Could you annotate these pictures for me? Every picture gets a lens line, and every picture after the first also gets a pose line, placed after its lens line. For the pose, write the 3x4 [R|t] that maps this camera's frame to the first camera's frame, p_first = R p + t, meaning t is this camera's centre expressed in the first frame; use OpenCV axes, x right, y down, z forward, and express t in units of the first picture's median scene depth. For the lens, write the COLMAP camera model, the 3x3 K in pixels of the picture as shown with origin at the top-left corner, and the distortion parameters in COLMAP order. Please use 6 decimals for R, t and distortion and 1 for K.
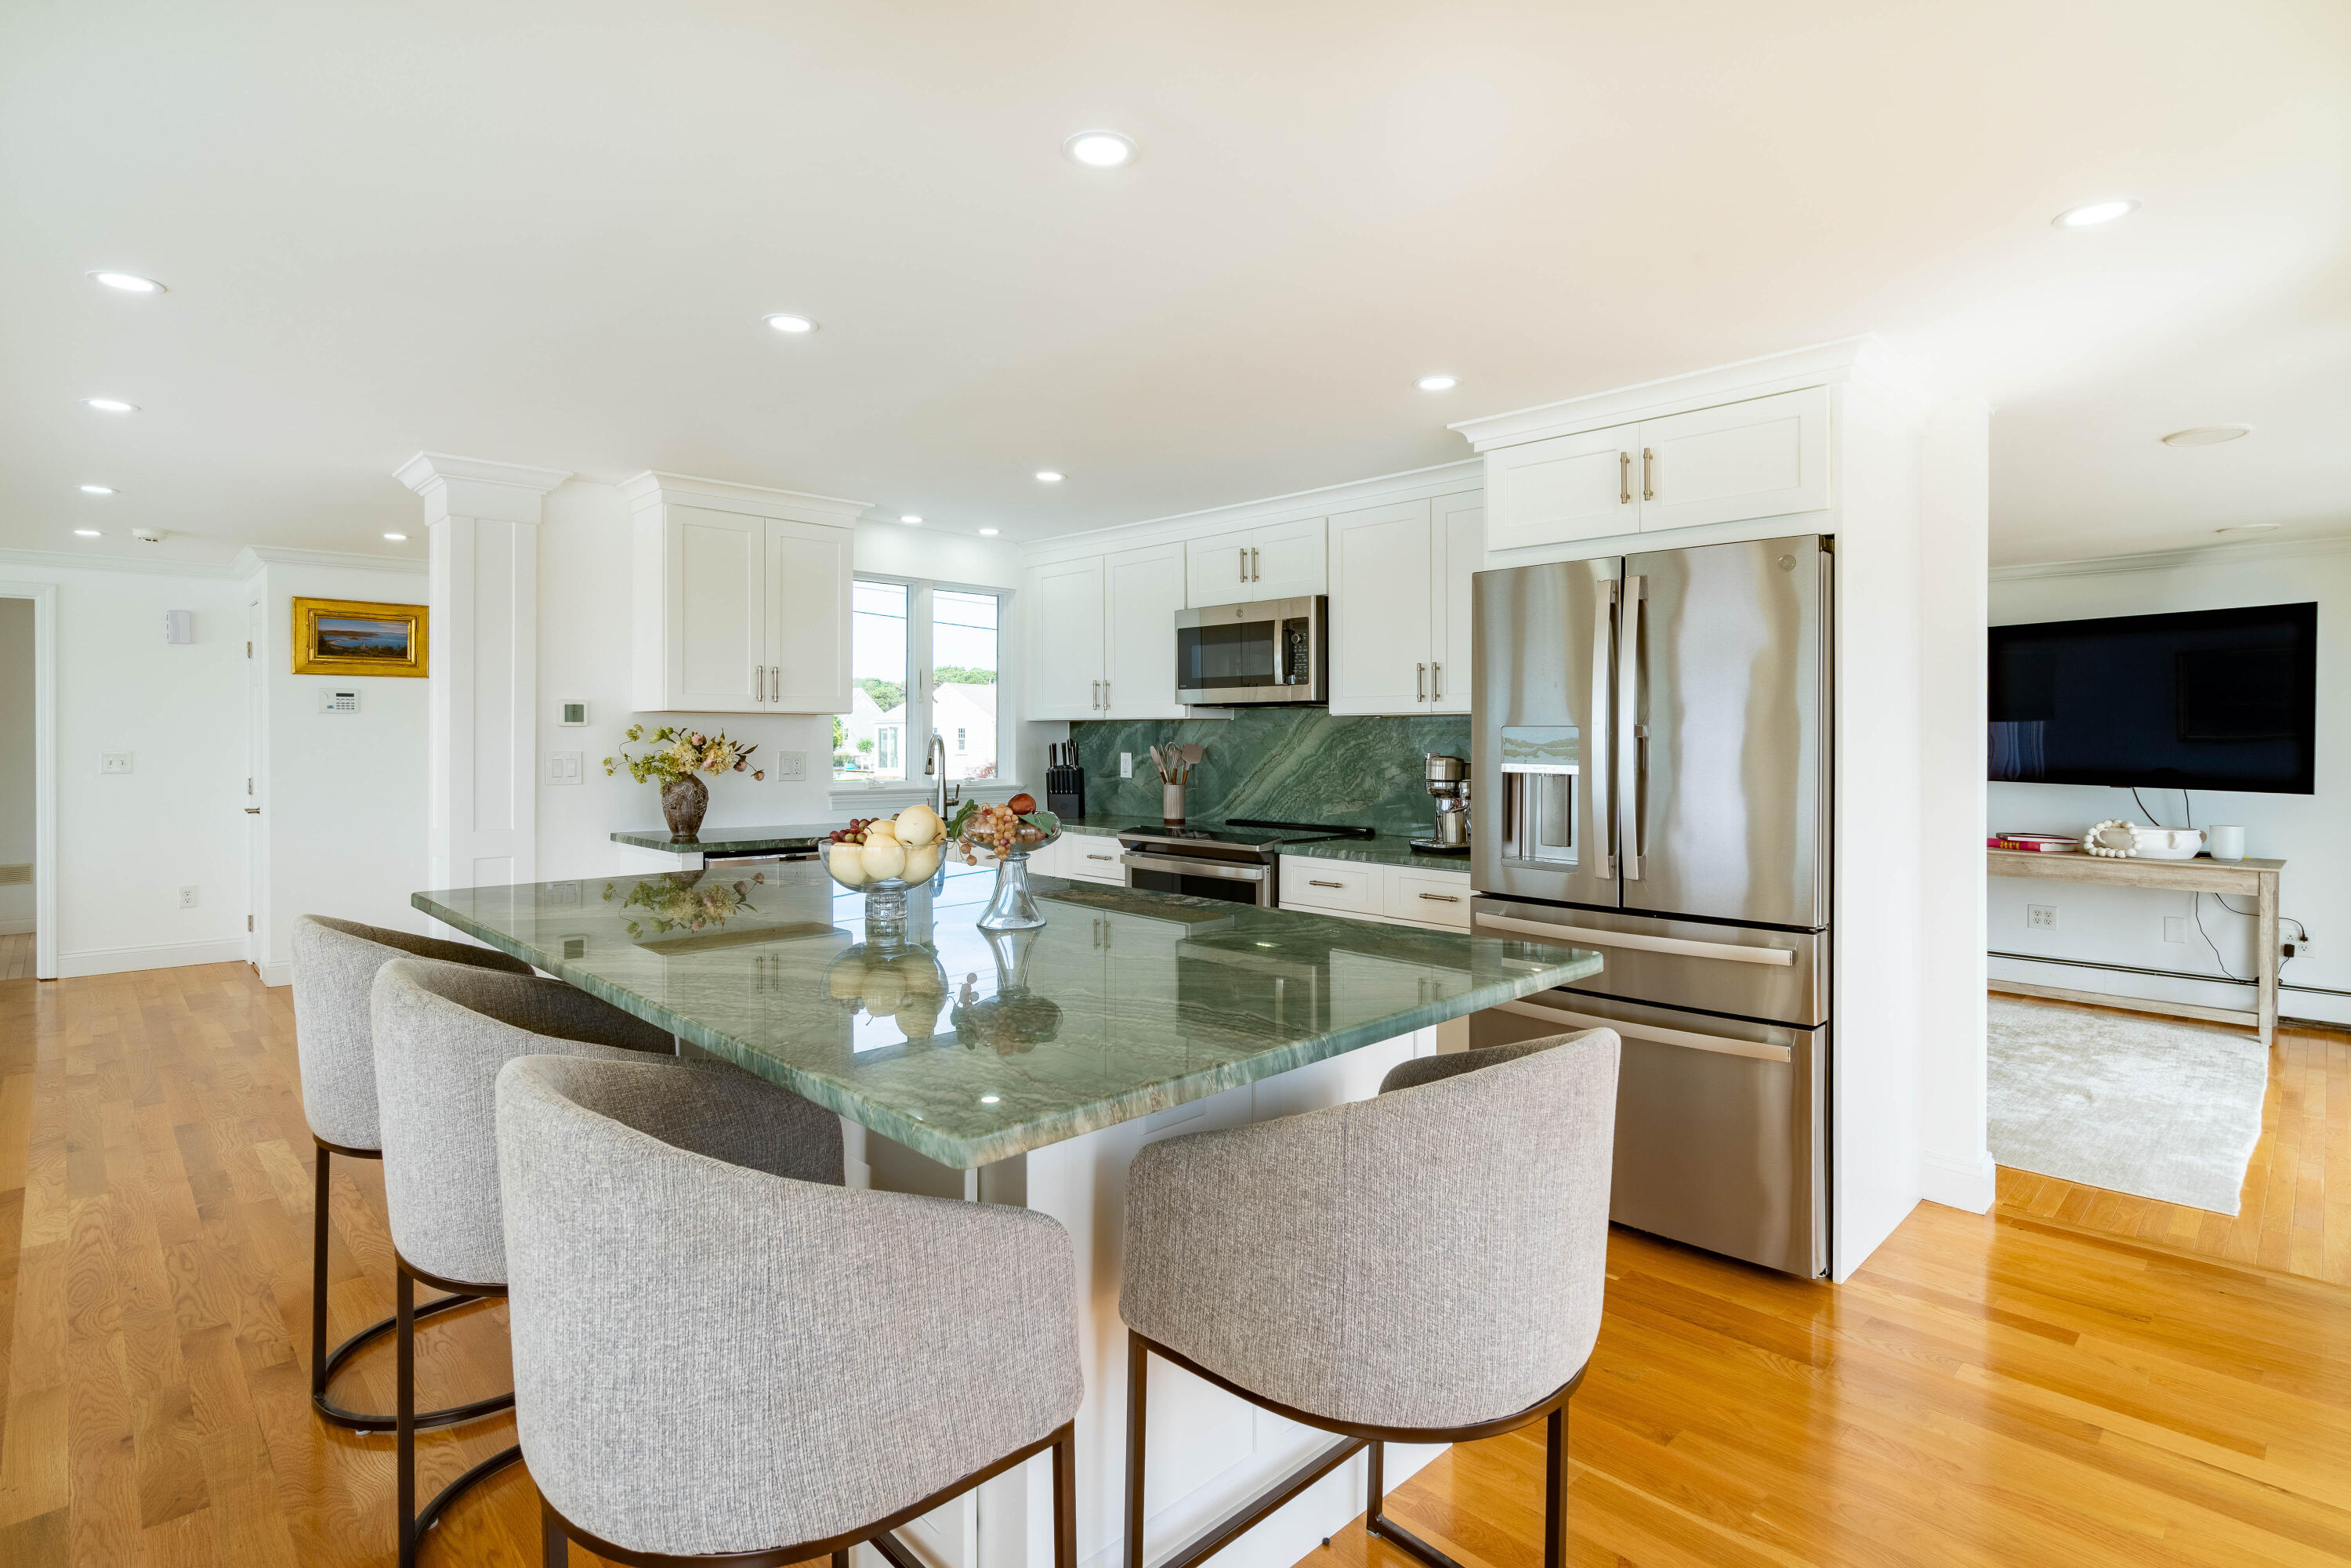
lens RADIAL K [[1160.6, 0, 1172.2], [0, 1160.6, 739.9], [0, 0, 1]] dist [-0.001196, -0.000118]
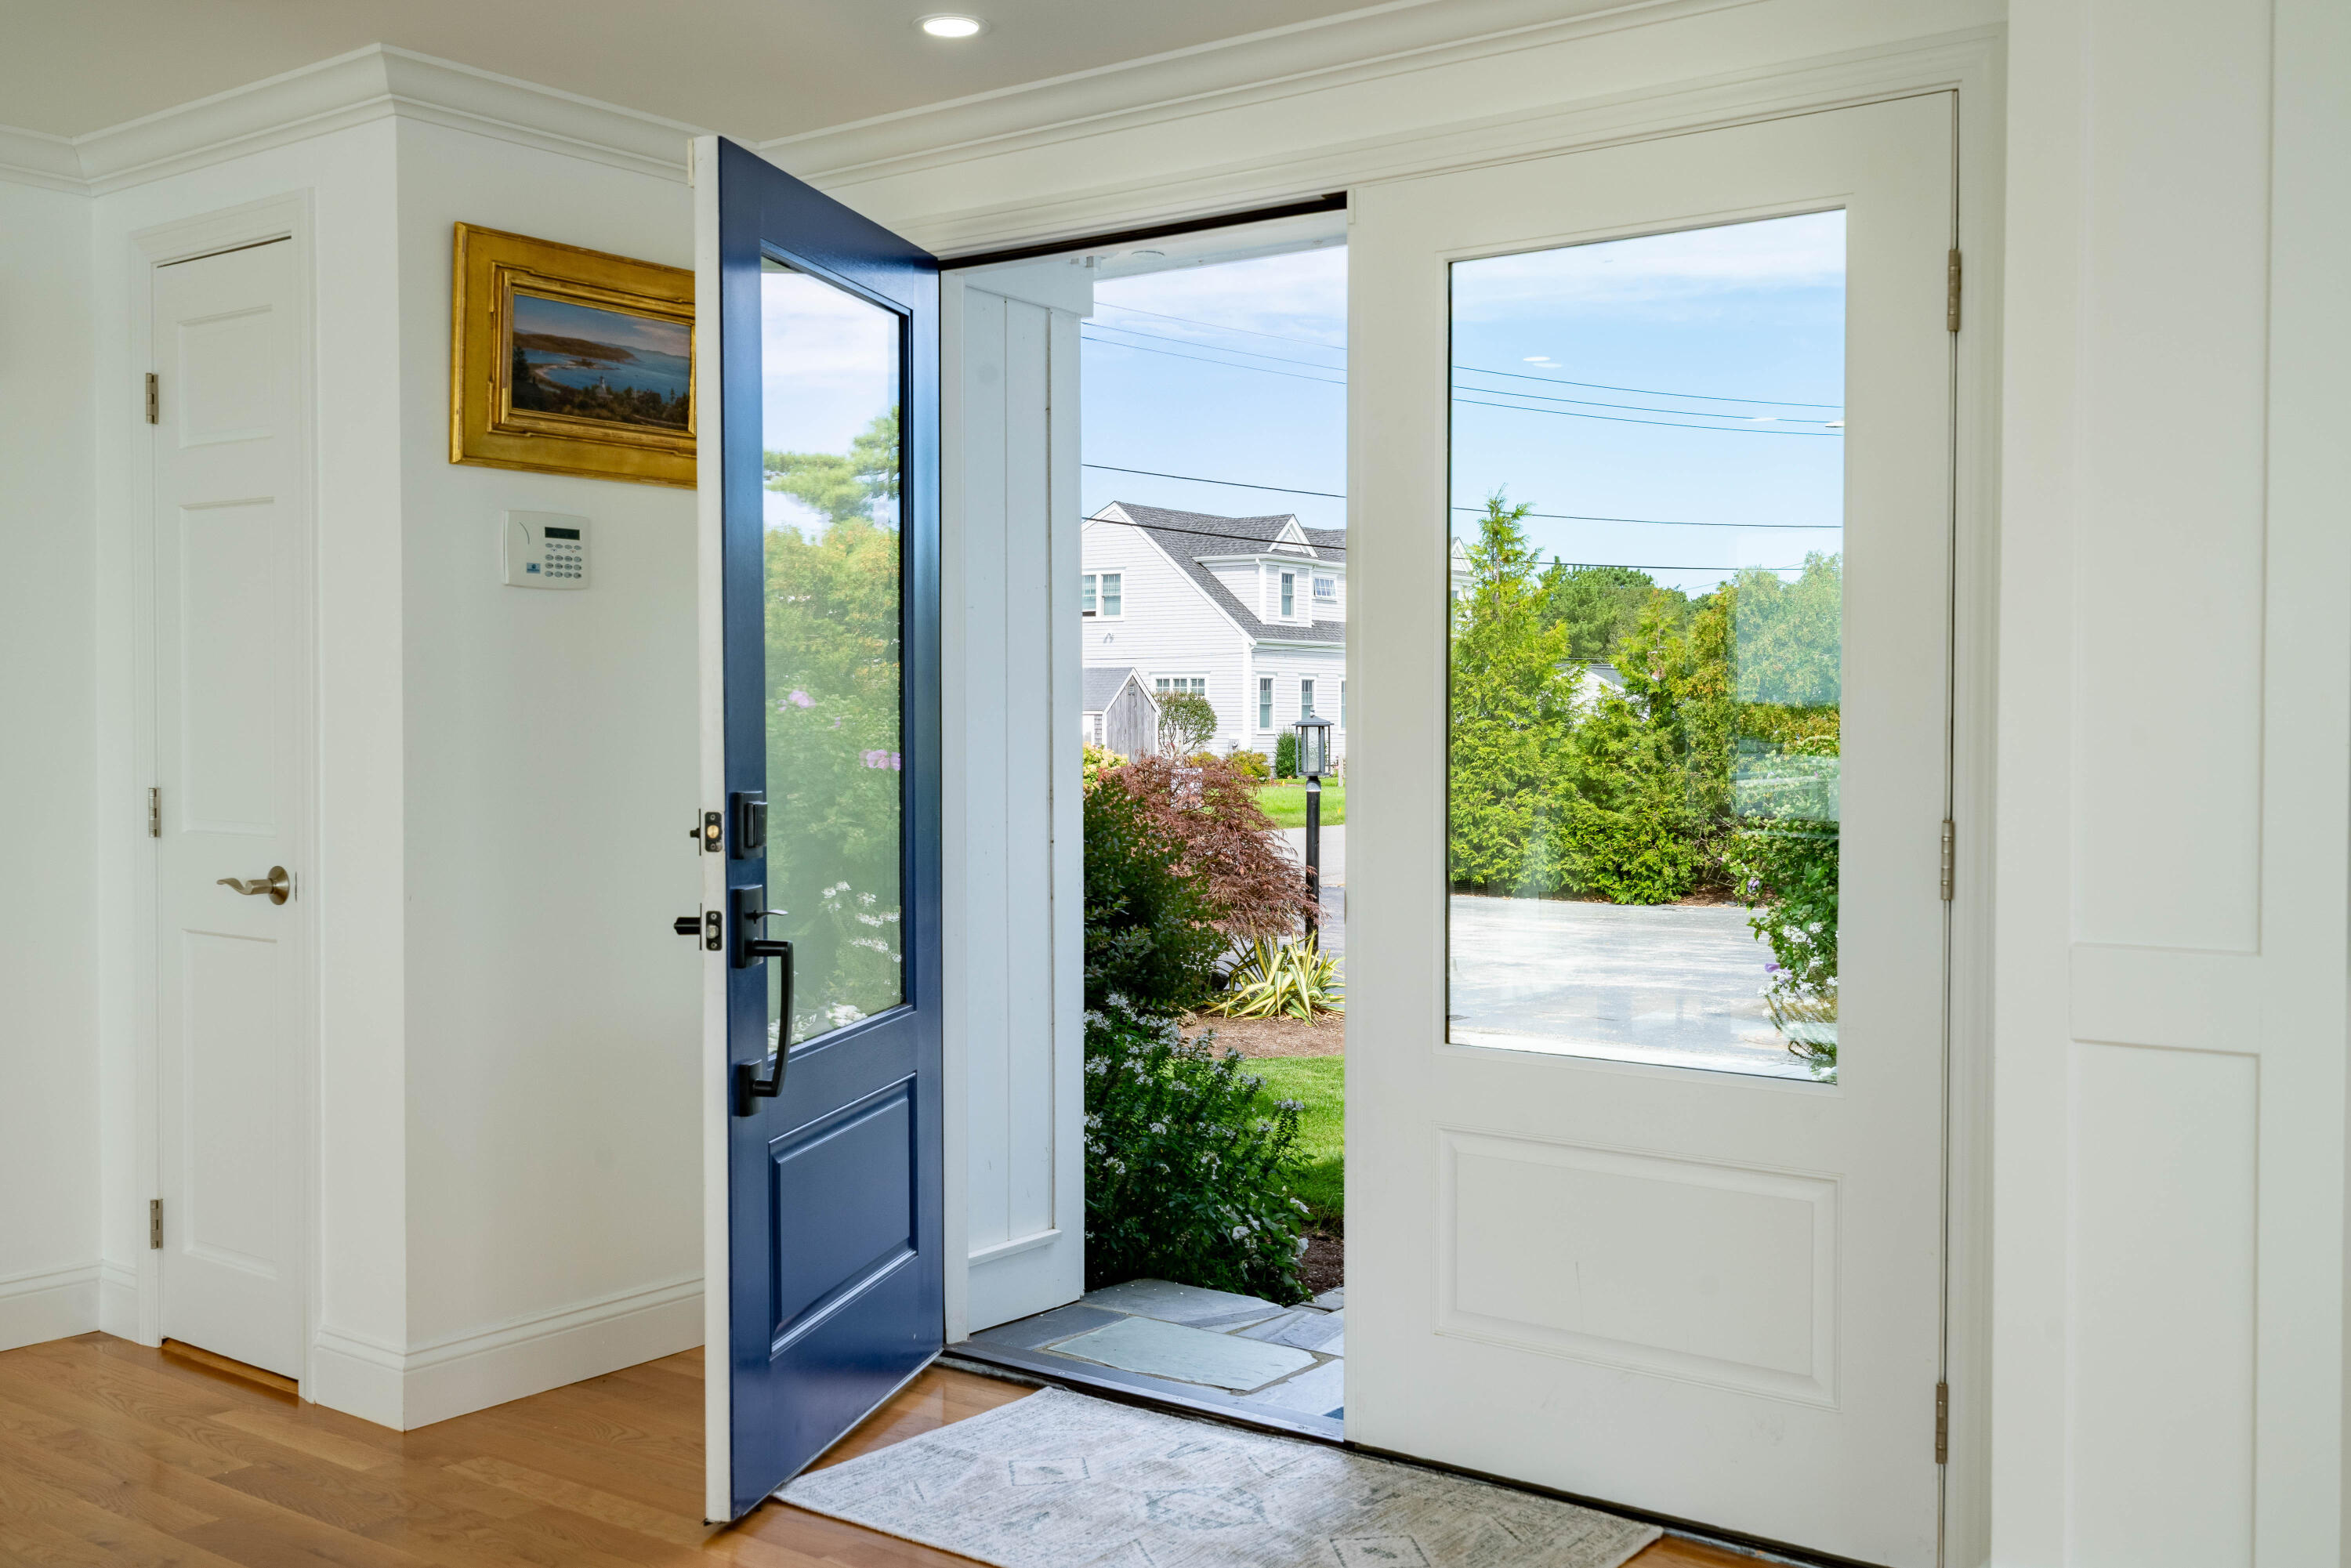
lens RADIAL K [[2251.2, 0, 1175.5], [0, 2251.2, 784.0], [0, 0, 1]] dist [-0.001616, -0.003204]
pose [[0.989204, -0.009842, 0.146211, -0.837822], [0.004468, 0.999304, 0.037039, 0.012048], [-0.146474, -0.035986, 0.988560, 0.447484]]
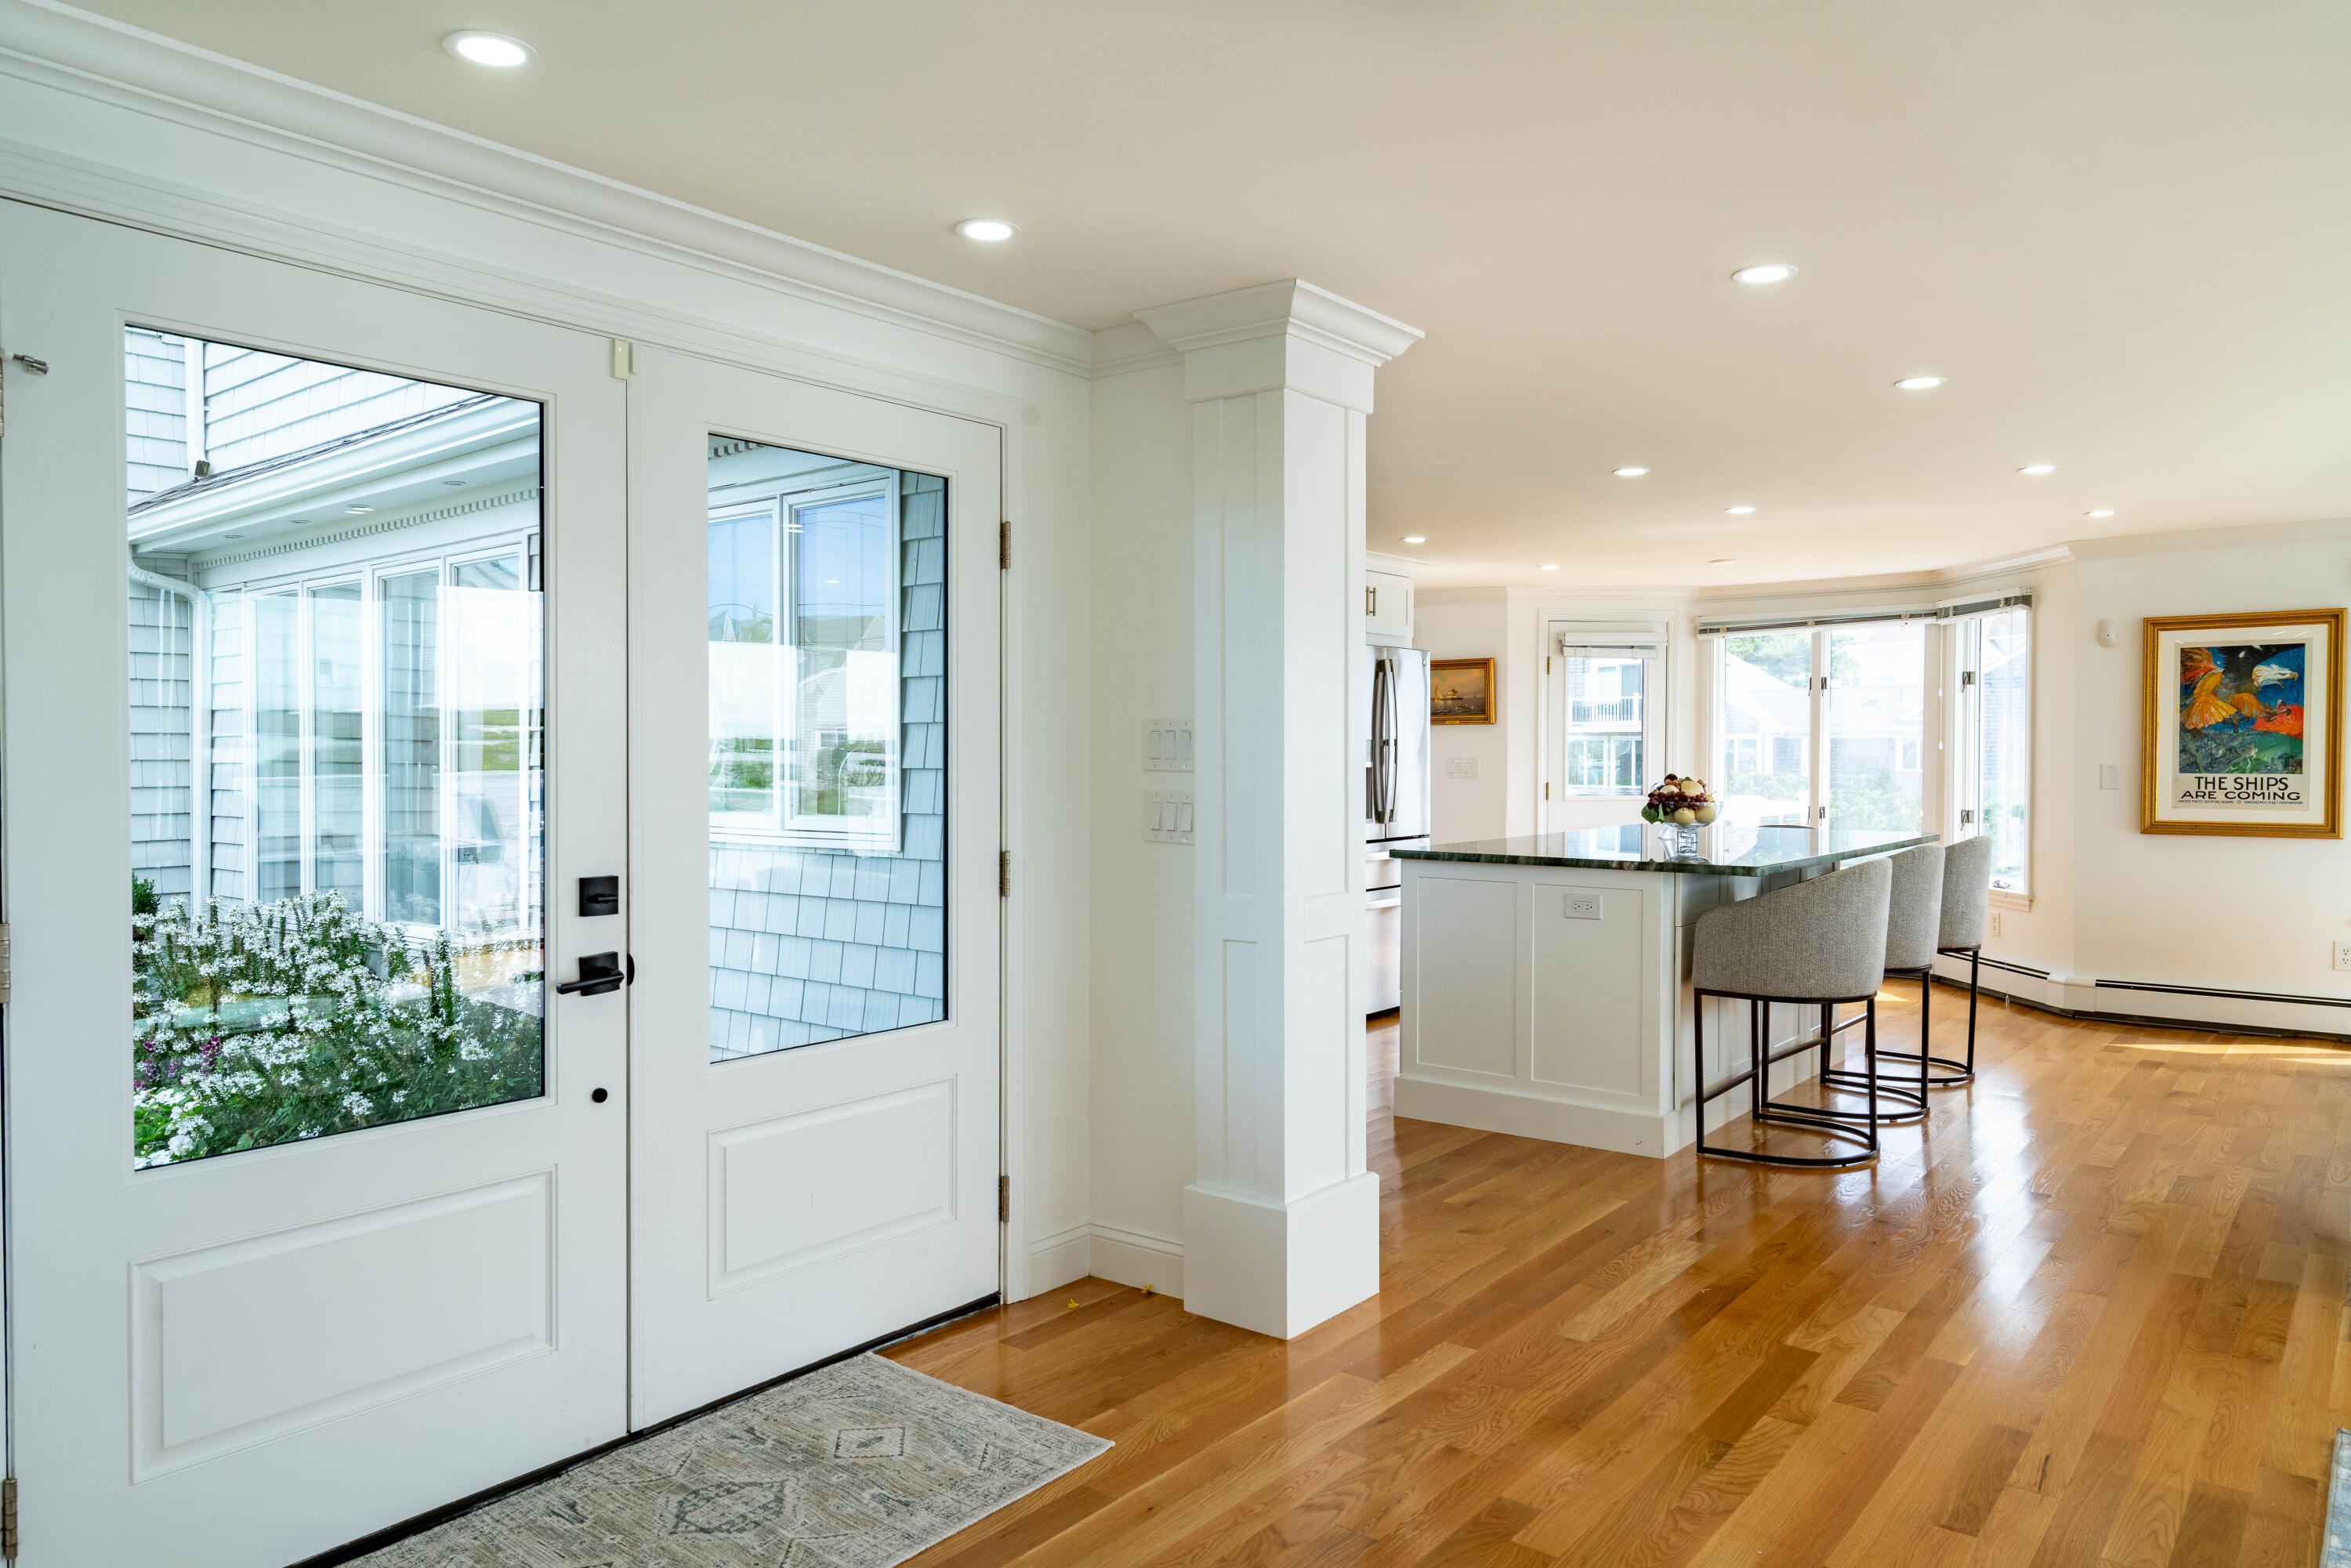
lens RADIAL K [[1510.3, 0, 1175.5], [0, 1510.3, 784.0], [0, 0, 1]] dist [0.003437, 0.001547]
pose [[-0.117614, -0.026377, 0.992709, -1.284118], [0.002191, 0.999638, 0.026821, -0.004497], [-0.993057, 0.005329, -0.117514, 1.062453]]
